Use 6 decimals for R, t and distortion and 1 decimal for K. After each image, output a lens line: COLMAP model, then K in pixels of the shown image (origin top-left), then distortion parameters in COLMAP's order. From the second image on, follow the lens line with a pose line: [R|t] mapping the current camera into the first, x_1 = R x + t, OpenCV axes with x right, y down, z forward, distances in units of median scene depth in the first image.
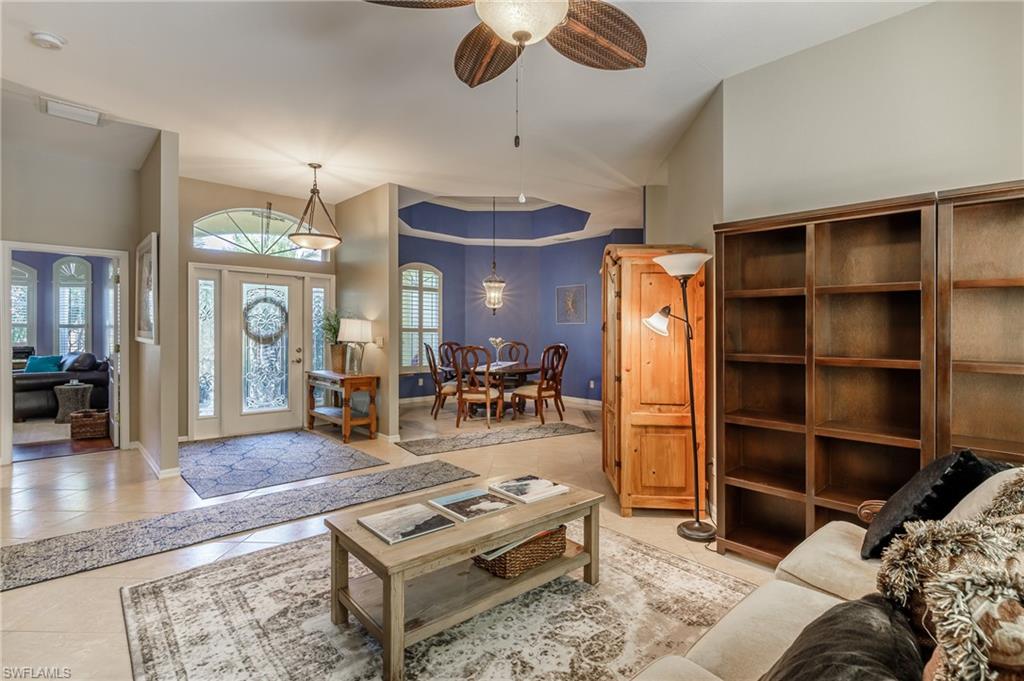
lens RADIAL K [[497.8, 0, 510.8], [0, 497.8, 338.3], [0, 0, 1]] dist [-0.003304, -0.000877]
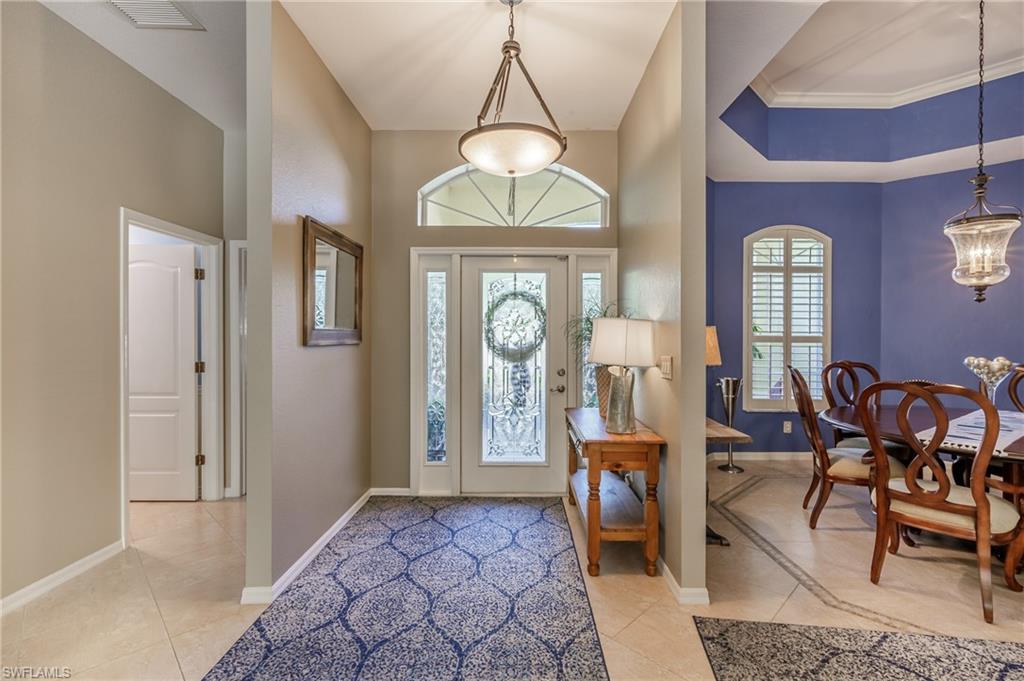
lens RADIAL K [[476.8, 0, 513.1], [0, 476.8, 347.0], [0, 0, 1]] dist [0.001862, -0.000774]
pose [[0.748297, 0.004969, -0.663345, -0.070819], [-0.005342, 0.999985, 0.001464, -0.009129], [0.663342, 0.002448, 0.748312, 0.519421]]
